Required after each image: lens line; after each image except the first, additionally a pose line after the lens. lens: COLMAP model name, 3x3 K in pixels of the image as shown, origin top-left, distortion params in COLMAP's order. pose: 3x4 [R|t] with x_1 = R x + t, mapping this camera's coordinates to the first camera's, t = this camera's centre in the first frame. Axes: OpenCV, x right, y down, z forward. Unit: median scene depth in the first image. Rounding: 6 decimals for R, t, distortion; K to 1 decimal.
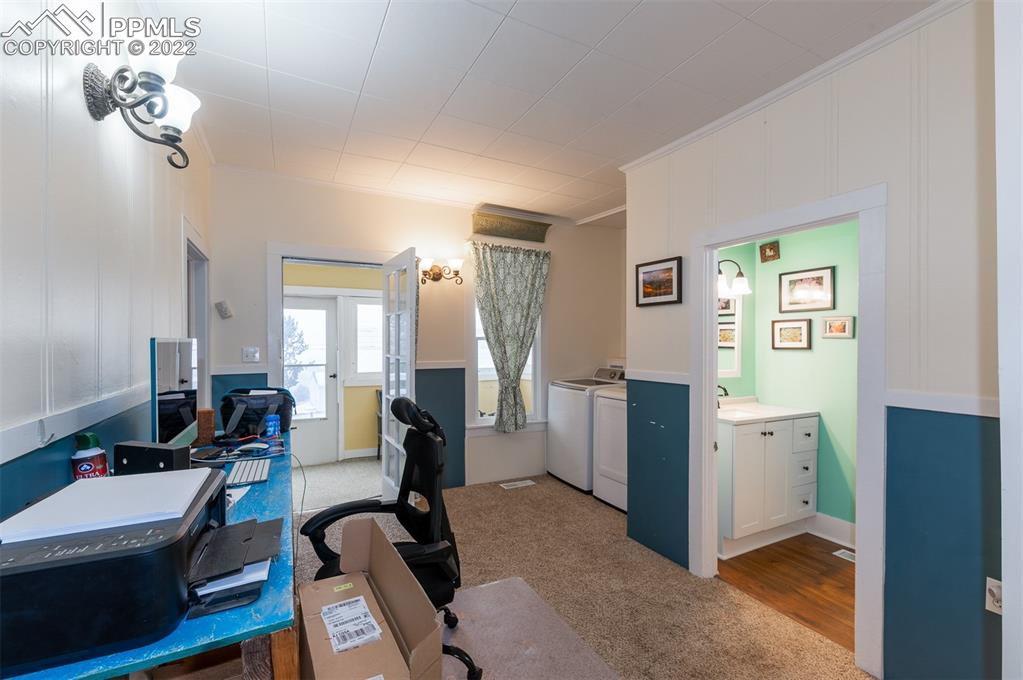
lens RADIAL K [[455.6, 0, 515.7], [0, 455.6, 349.8], [0, 0, 1]] dist [-0.000852, 0.000120]
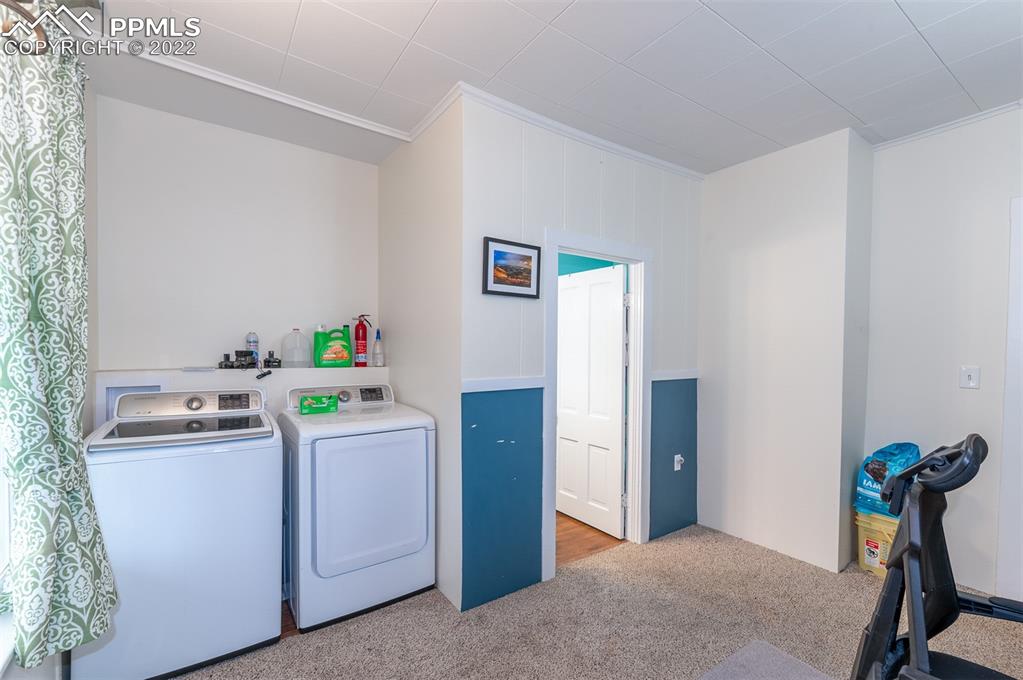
lens RADIAL K [[455.6, 0, 515.7], [0, 455.6, 349.8], [0, 0, 1]] dist [-0.000852, 0.000120]
pose [[-0.145574, -0.028692, 0.988931, -0.467066], [-0.002587, 0.999587, 0.028620, -0.023645], [-0.989344, 0.001608, -0.145588, 1.033095]]
